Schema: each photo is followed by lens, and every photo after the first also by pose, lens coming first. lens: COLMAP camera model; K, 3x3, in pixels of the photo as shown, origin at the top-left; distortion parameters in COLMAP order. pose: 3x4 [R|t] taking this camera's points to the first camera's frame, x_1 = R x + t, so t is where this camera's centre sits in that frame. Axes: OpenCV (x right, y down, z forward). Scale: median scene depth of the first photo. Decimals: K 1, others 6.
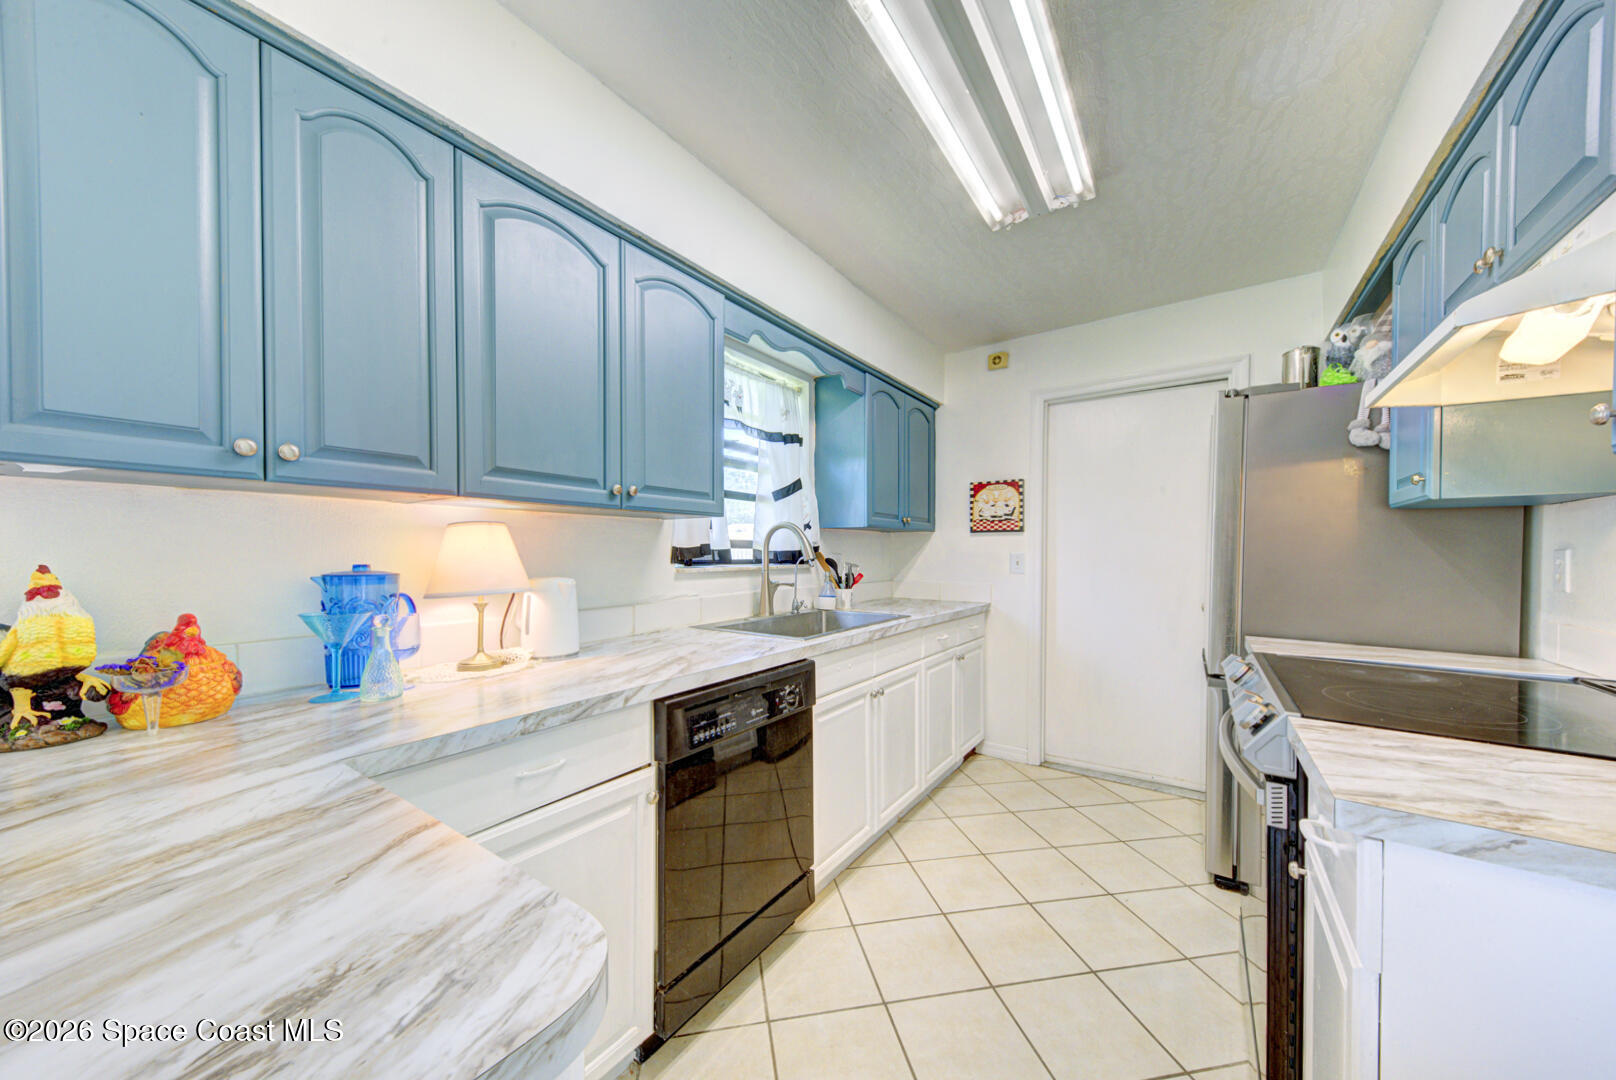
lens RADIAL K [[553.4, 0, 806.1], [0, 553.4, 555.2], [0, 0, 1]] dist [0.027291, -0.006592]
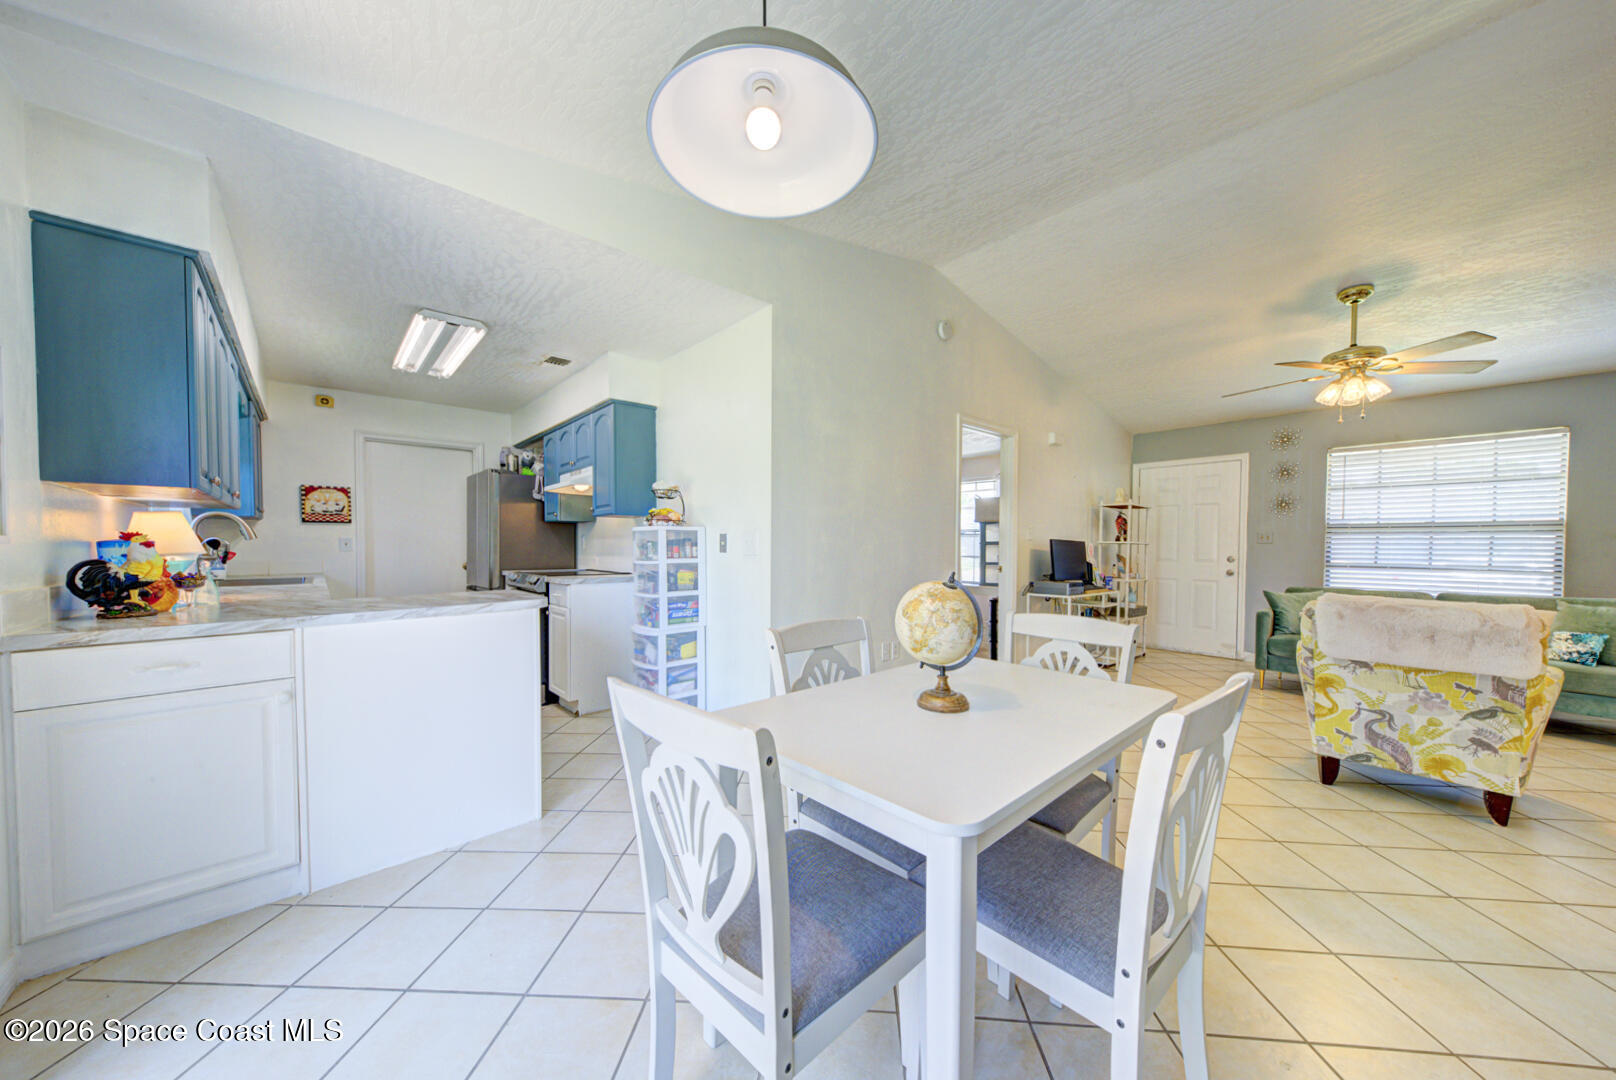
lens RADIAL K [[553.4, 0, 806.1], [0, 553.4, 555.2], [0, 0, 1]] dist [0.027291, -0.006592]
pose [[0.233848, -0.020407, 0.972059, -1.006941], [0.008494, 0.999784, 0.018946, 0.032337], [-0.972236, 0.003827, 0.233971, -0.682734]]
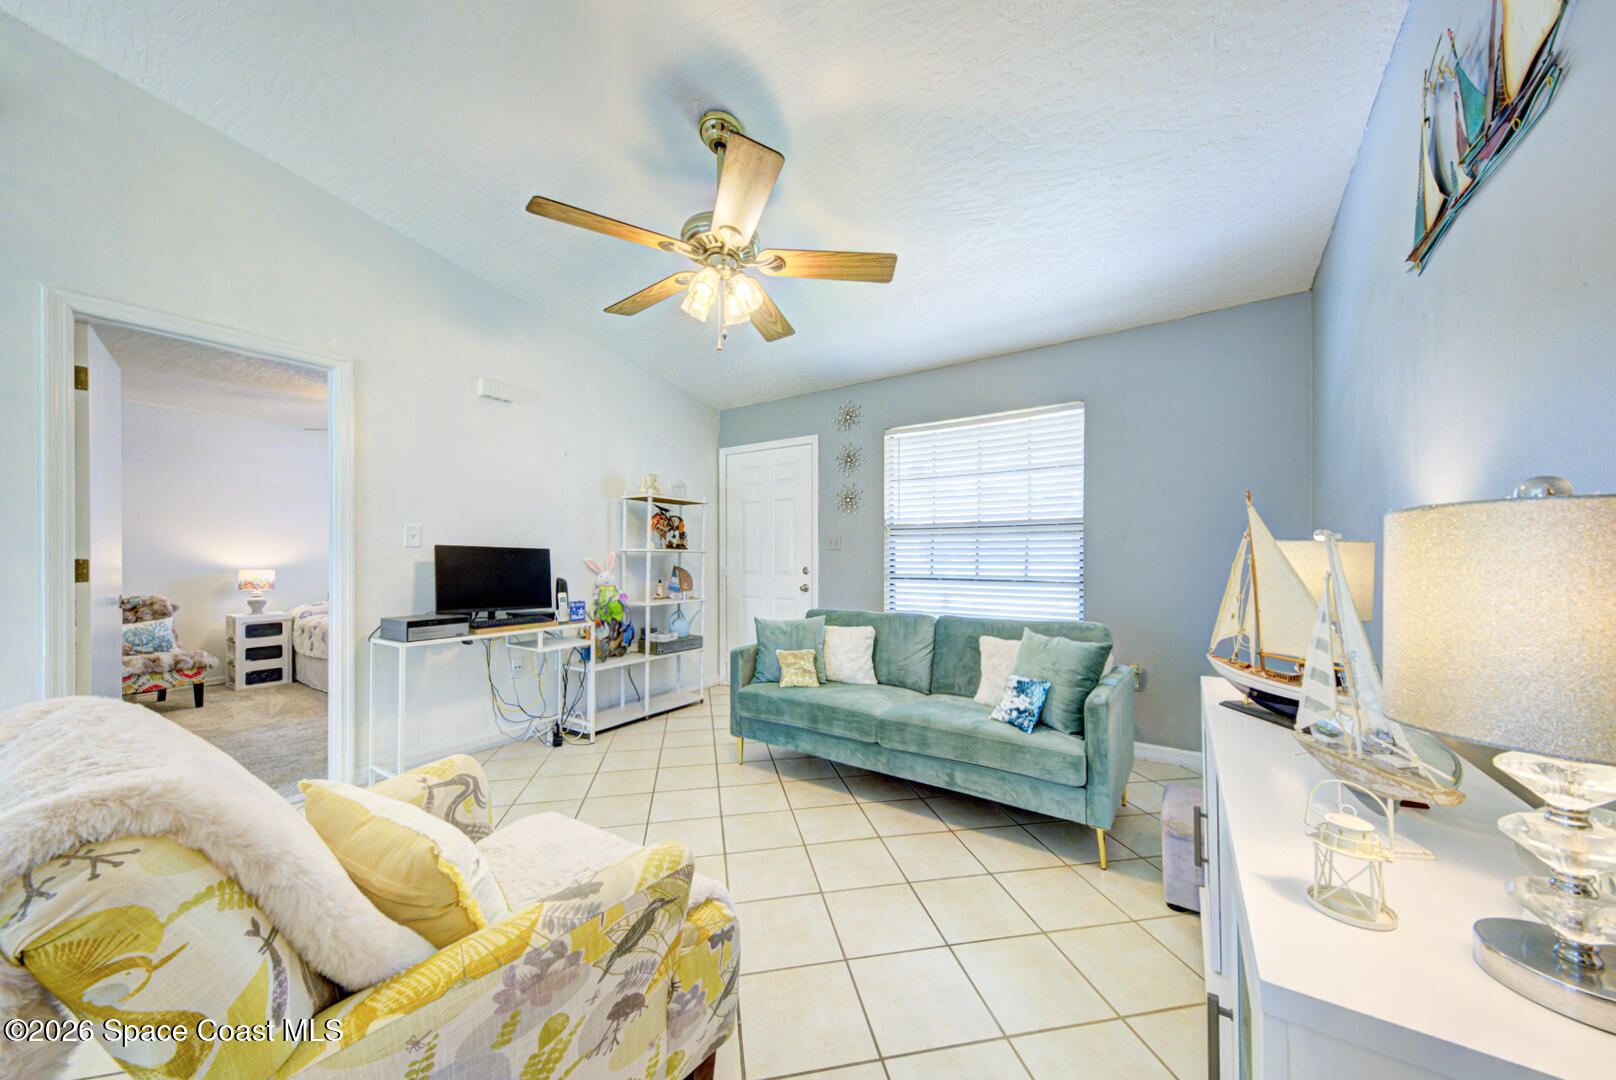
lens RADIAL K [[553.4, 0, 806.1], [0, 553.4, 555.2], [0, 0, 1]] dist [0.027291, -0.006592]
pose [[-0.020281, -0.001420, 0.999793, -0.093455], [0.018252, 0.999832, 0.001790, 0.055312], [-0.999628, 0.018284, -0.020251, -1.854449]]
